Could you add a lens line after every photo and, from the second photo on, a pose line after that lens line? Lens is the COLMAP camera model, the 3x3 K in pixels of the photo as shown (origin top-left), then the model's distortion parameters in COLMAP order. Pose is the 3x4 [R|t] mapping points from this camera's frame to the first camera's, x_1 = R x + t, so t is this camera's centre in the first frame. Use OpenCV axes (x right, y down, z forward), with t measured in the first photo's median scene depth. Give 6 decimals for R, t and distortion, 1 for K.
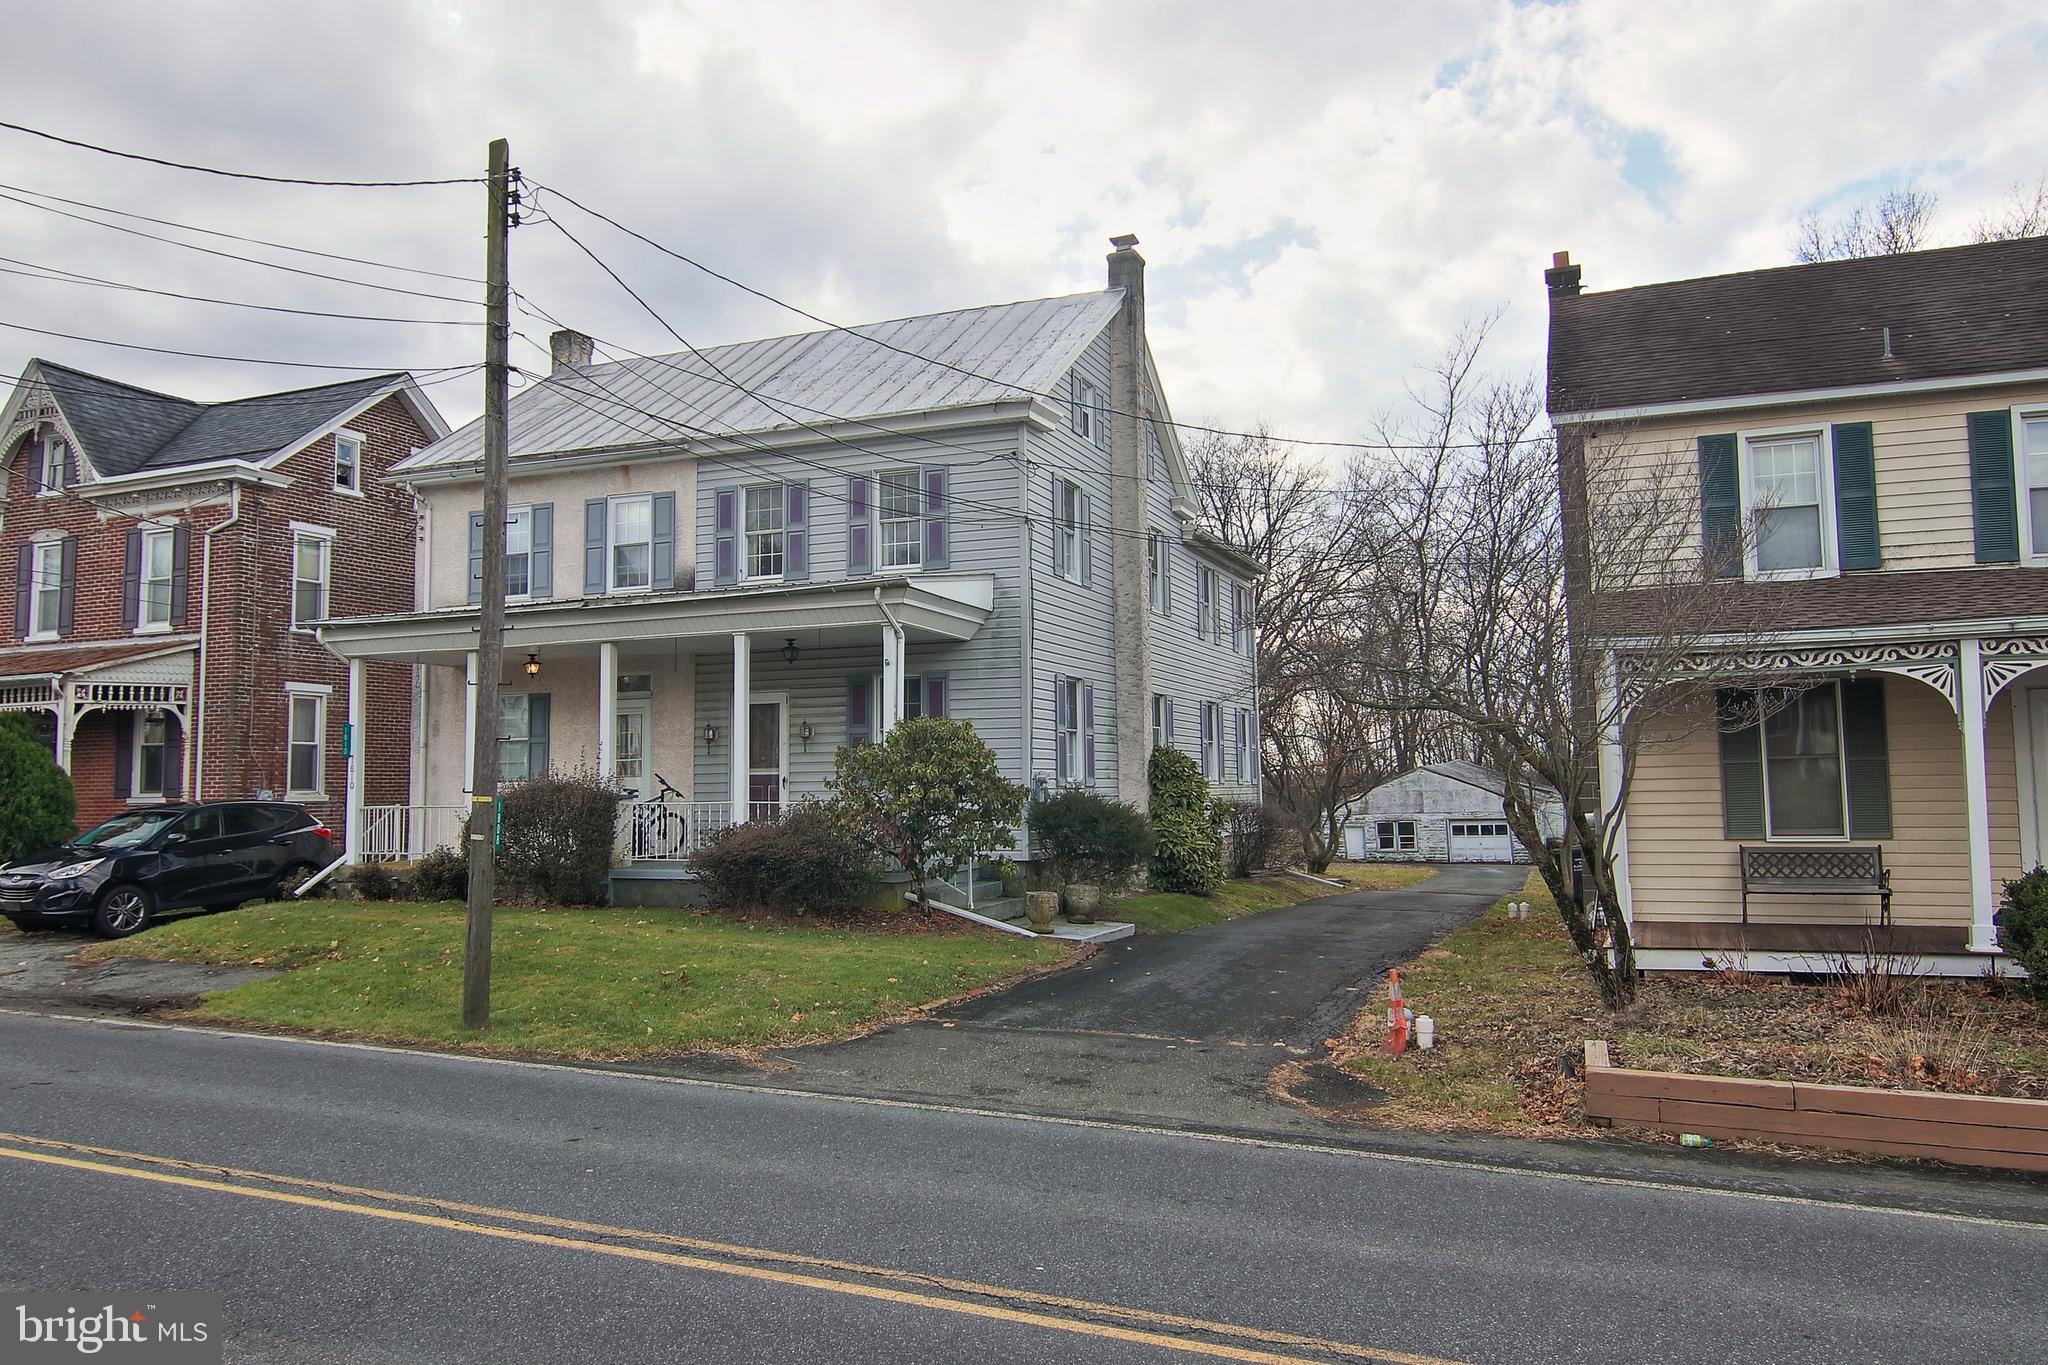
lens RADIAL K [[1454.9, 0, 1024.5], [0, 1454.9, 692.0], [0, 0, 1]] dist [0.000713, -0.001074]
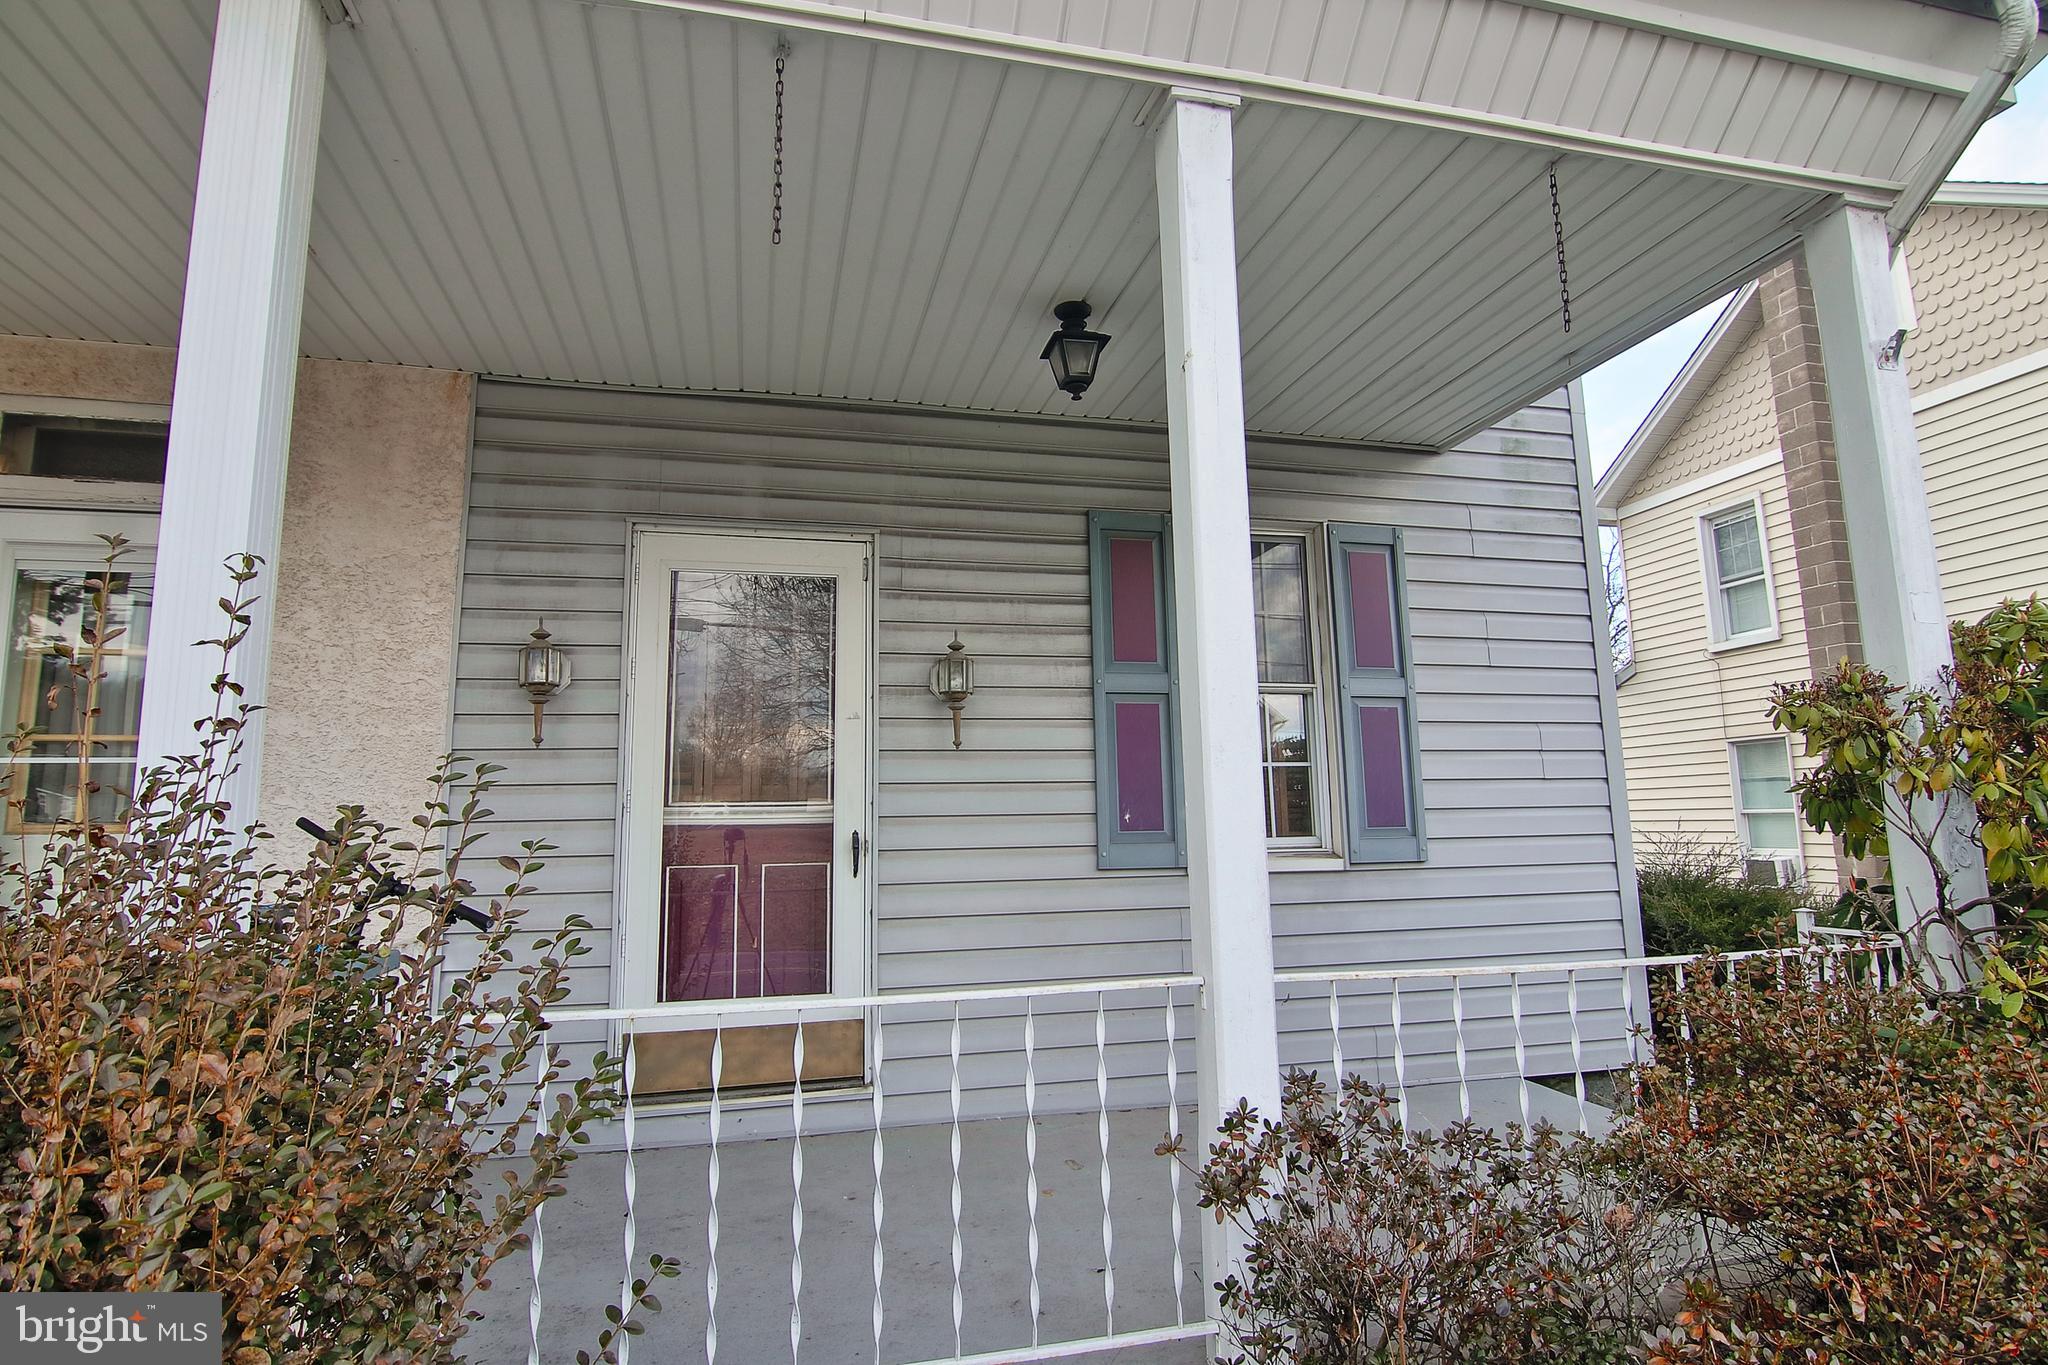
lens RADIAL K [[1033.0, 0, 1020.0], [0, 1033.0, 664.1], [0, 0, 1]] dist [0.000377, -0.014666]
pose [[0.805634, 0.083442, 0.586508, -0.259718], [-0.030979, 0.994610, -0.098948, 0.044394], [-0.591603, 0.061546, 0.803877, 0.813824]]
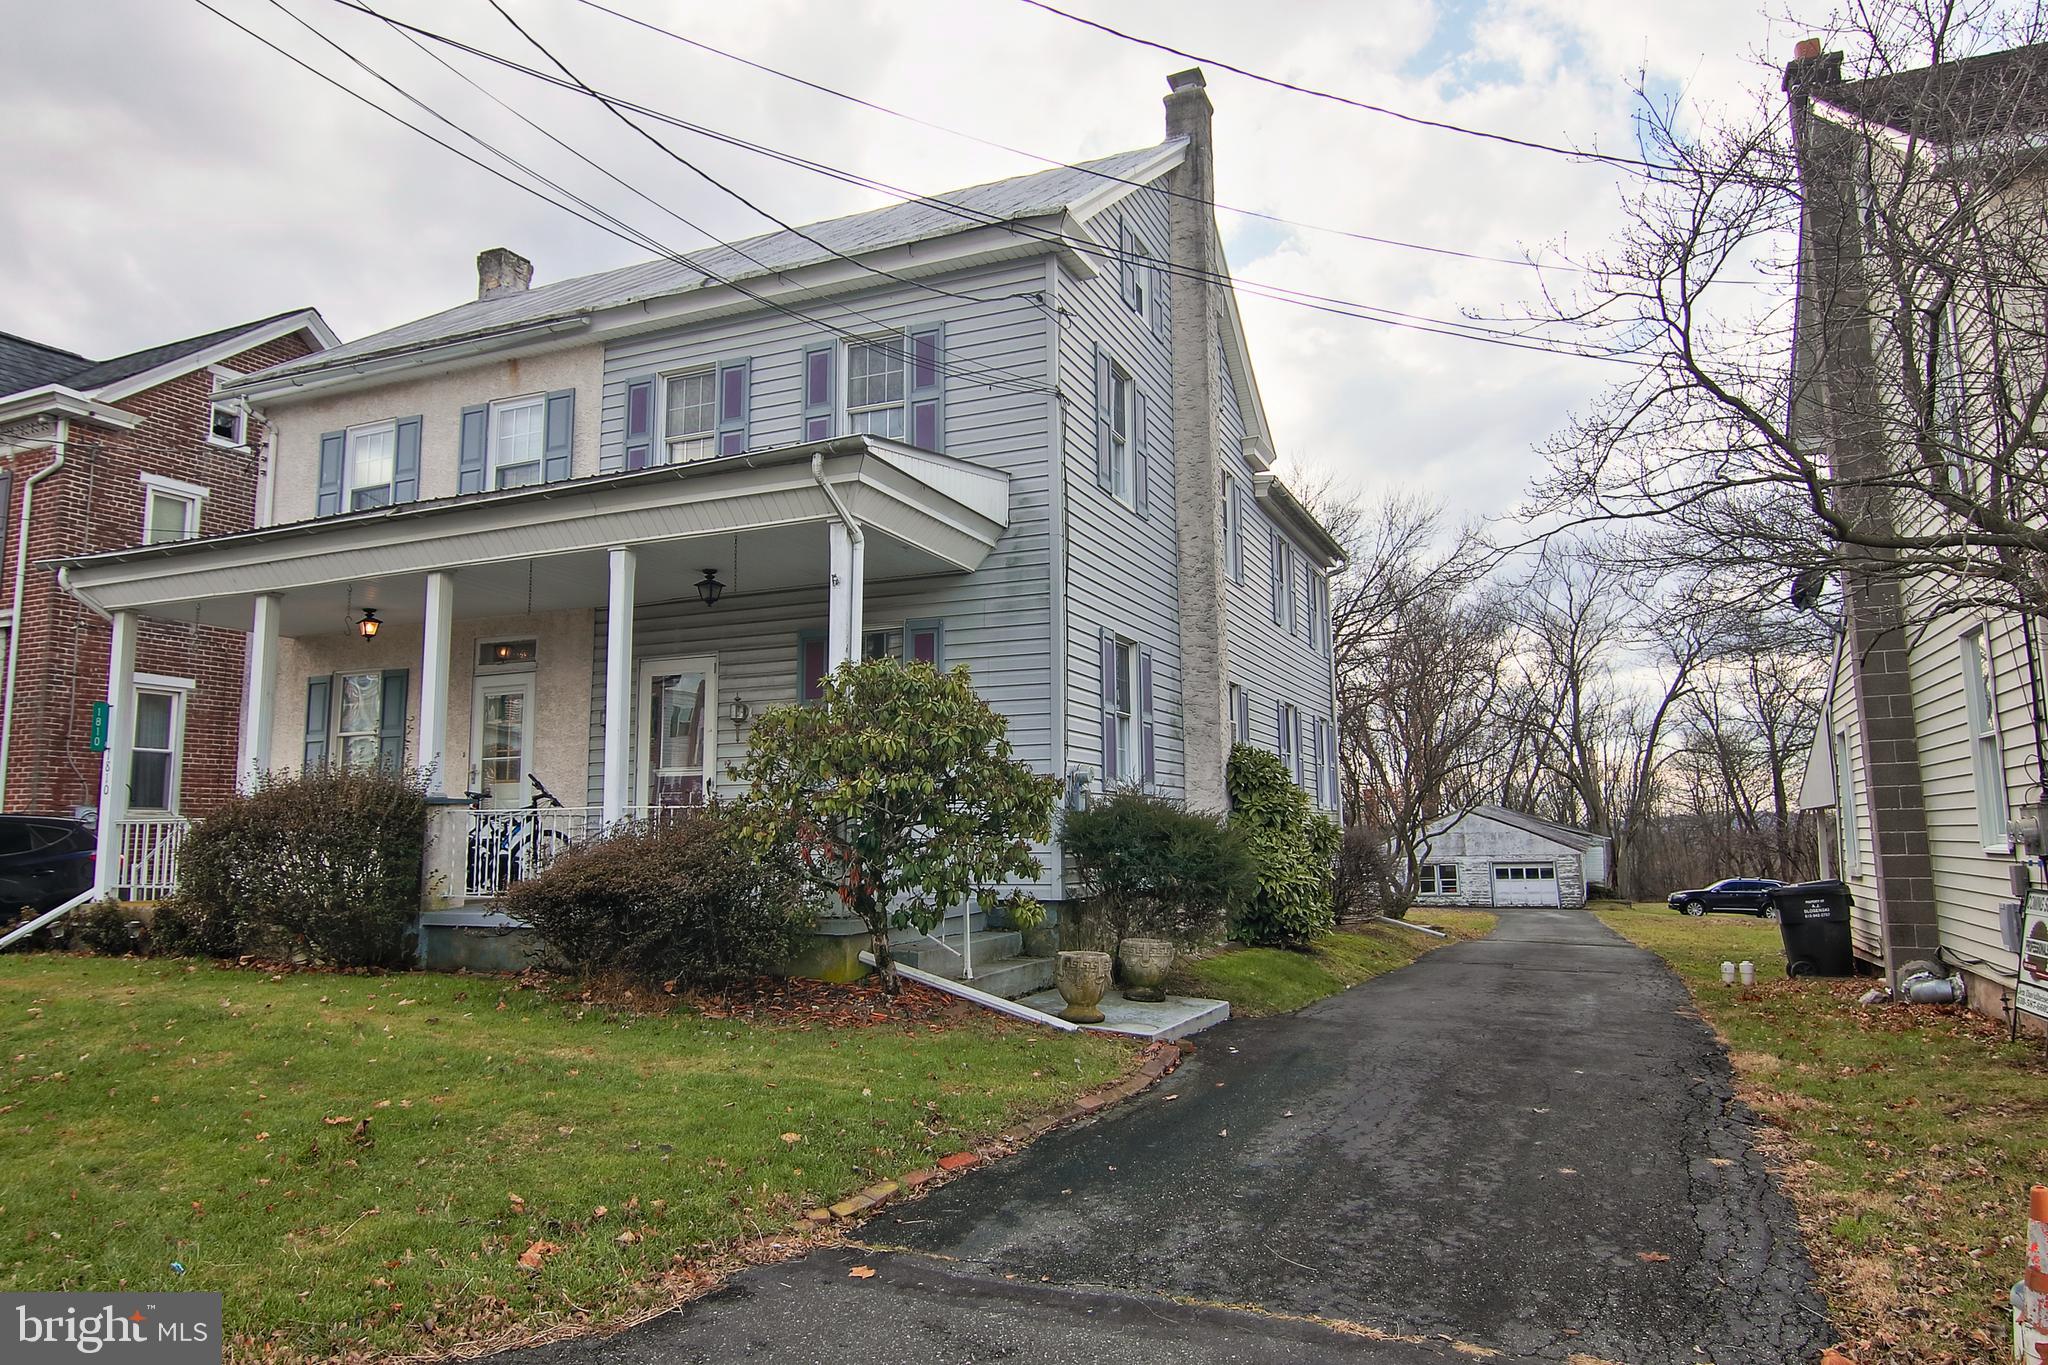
lens RADIAL K [[1297.1, 0, 1024.0], [0, 1297.1, 682.5], [0, 0, 1]] dist [-0.006670, -0.002020]
pose [[0.999678, -0.001266, -0.025344, 0.000707], [-0.000112, 0.998526, -0.054276, 0.046166], [0.025375, 0.054261, 0.998204, 0.382784]]
